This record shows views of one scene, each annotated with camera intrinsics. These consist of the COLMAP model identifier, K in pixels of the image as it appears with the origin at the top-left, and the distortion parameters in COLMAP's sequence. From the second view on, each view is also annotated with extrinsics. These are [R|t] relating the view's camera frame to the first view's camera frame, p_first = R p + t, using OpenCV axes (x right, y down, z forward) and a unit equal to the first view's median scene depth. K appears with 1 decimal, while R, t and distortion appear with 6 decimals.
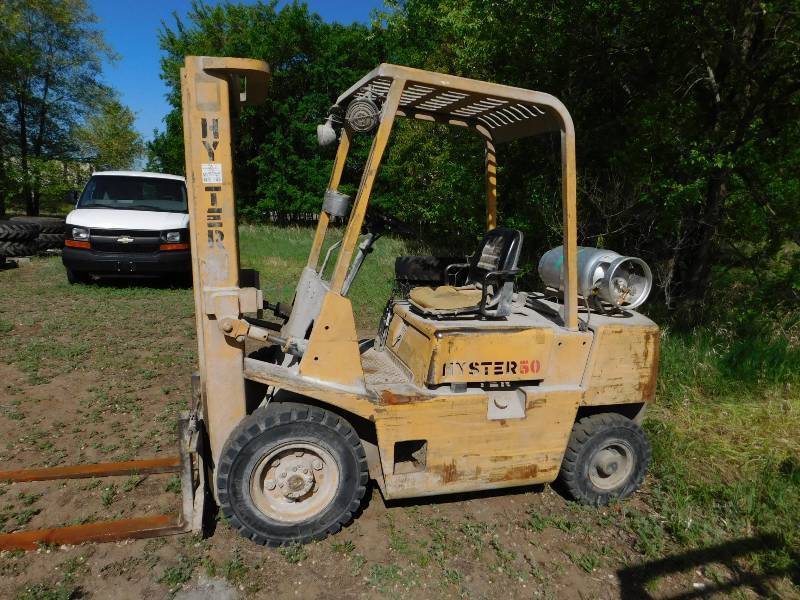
lens RADIAL K [[518.3, 0, 400.0], [0, 518.3, 300.0], [0, 0, 1]] dist [-0.000933, -0.000126]
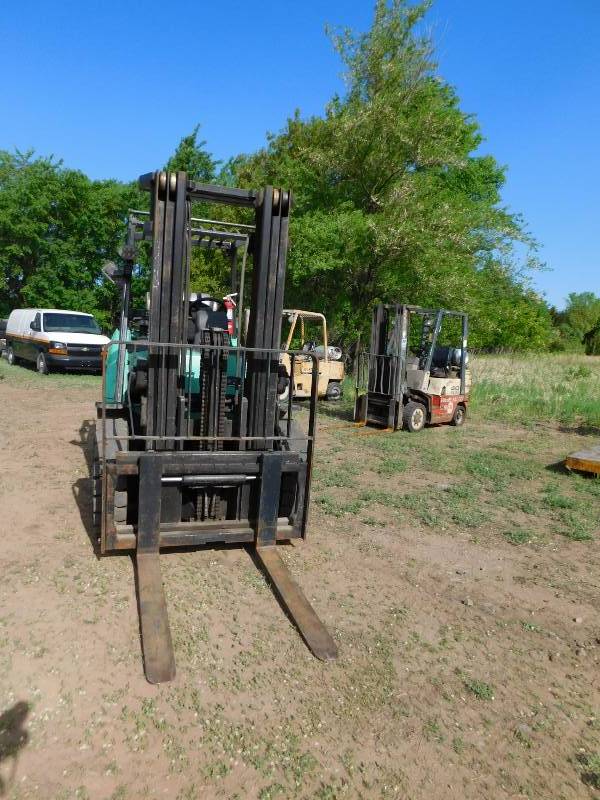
lens RADIAL K [[518.3, 0, 300.0], [0, 518.3, 400.0], [0, 0, 1]] dist [-0.000933, -0.000126]
pose [[0.924059, -0.038920, 0.380263, -1.599906], [0.053960, 0.998123, -0.028966, 0.487831], [-0.378422, 0.047286, 0.924425, -3.055192]]
